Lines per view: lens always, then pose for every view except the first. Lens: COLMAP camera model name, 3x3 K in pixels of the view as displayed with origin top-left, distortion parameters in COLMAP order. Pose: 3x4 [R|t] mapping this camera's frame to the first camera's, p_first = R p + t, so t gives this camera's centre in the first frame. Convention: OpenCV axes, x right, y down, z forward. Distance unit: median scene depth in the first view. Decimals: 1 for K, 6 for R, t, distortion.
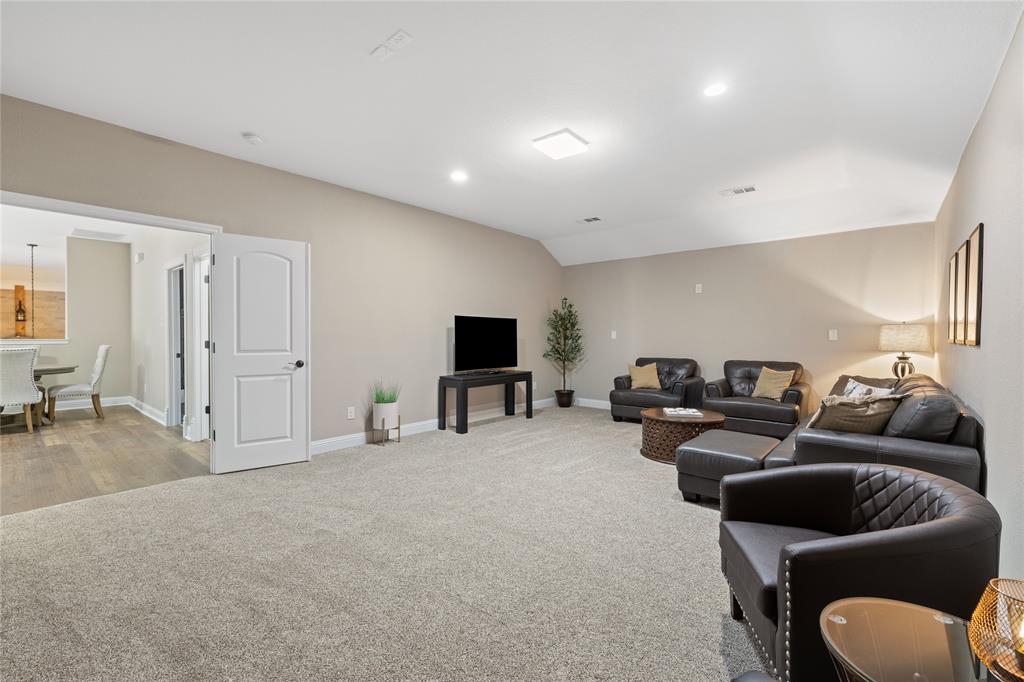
lens RADIAL K [[441.8, 0, 513.9], [0, 441.8, 338.8], [0, 0, 1]] dist [0.004744, 0.000485]
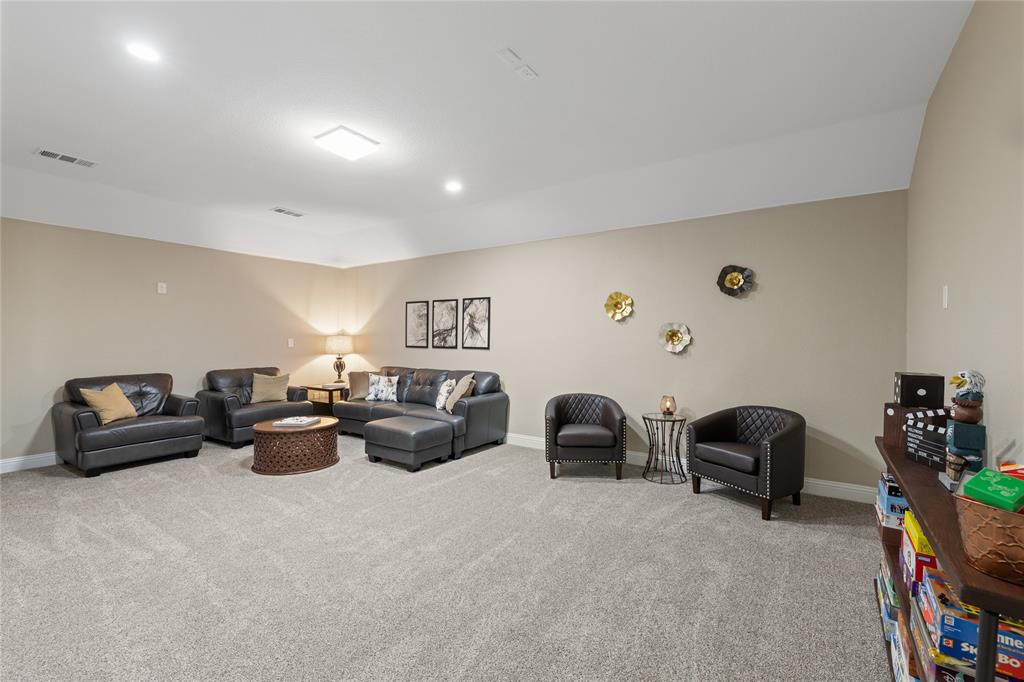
lens RADIAL K [[441.8, 0, 514.2], [0, 441.8, 341.4], [0, 0, 1]] dist [0.004744, 0.000485]
pose [[-0.104394, -0.009619, 0.994490, -0.625768], [0.004963, 0.999936, 0.010193, -0.024021], [-0.994524, 0.006000, -0.104339, 0.553532]]
